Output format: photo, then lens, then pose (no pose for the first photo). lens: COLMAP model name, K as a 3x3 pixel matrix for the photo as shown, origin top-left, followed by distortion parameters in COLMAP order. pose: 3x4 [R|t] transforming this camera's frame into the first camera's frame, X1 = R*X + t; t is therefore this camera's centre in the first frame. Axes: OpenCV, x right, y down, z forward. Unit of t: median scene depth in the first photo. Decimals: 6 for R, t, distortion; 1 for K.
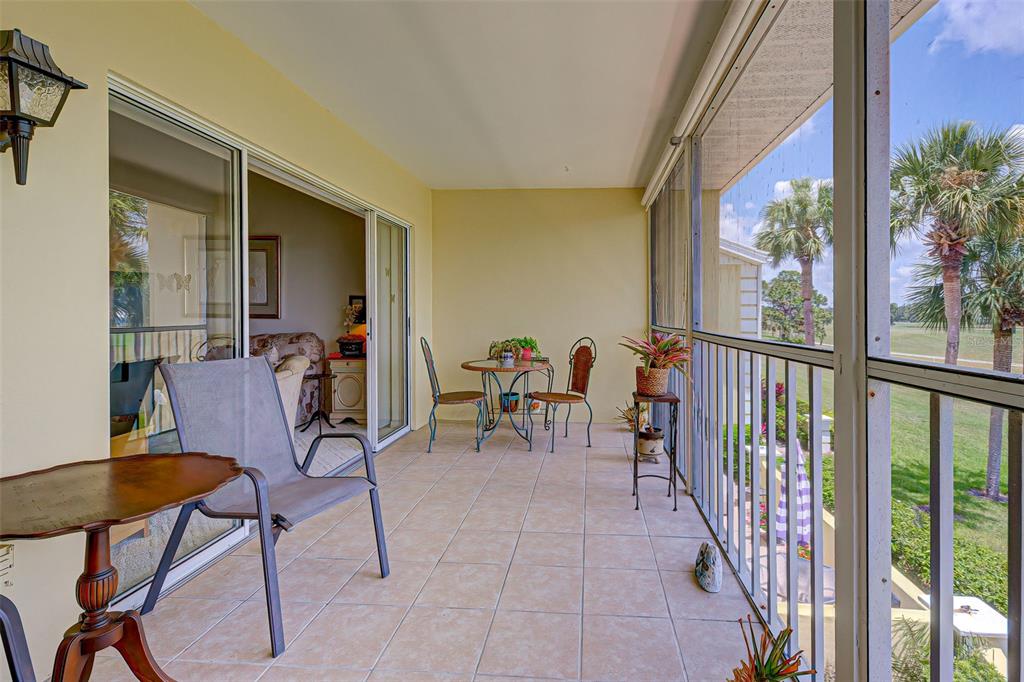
lens RADIAL K [[479.5, 0, 556.8], [0, 479.5, 320.9], [0, 0, 1]] dist [0.008814, 0.000431]
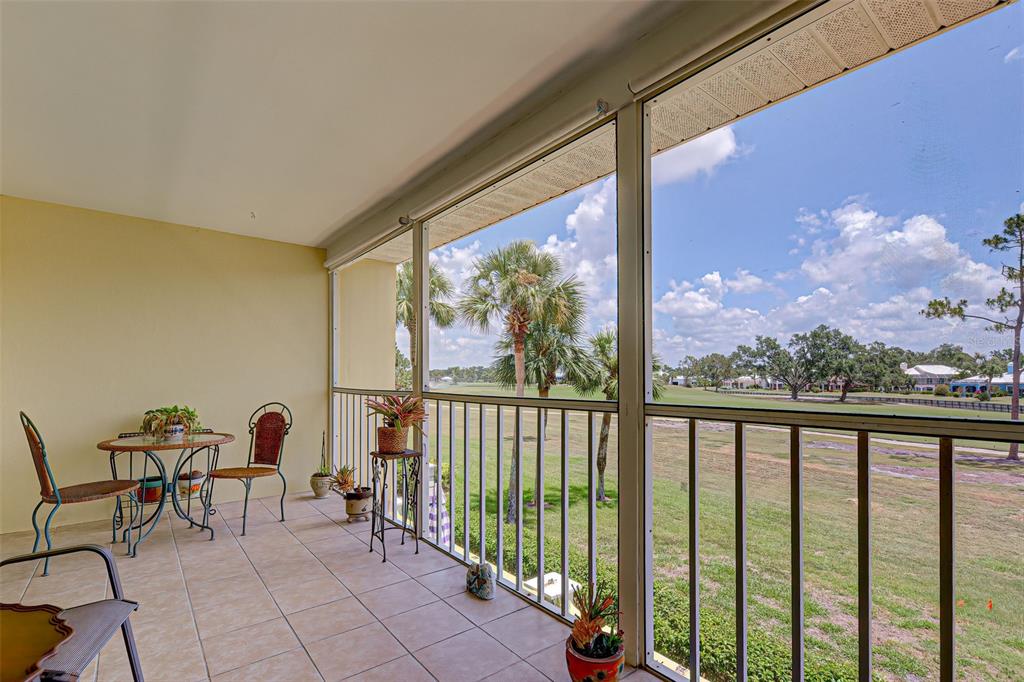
lens RADIAL K [[479.5, 0, 519.8], [0, 479.5, 377.8], [0, 0, 1]] dist [0.008814, 0.000431]
pose [[0.732315, -0.002496, 0.680962, -0.215183], [0.009548, 0.999933, -0.006602, -0.002344], [-0.680900, 0.011336, 0.732289, 0.009735]]
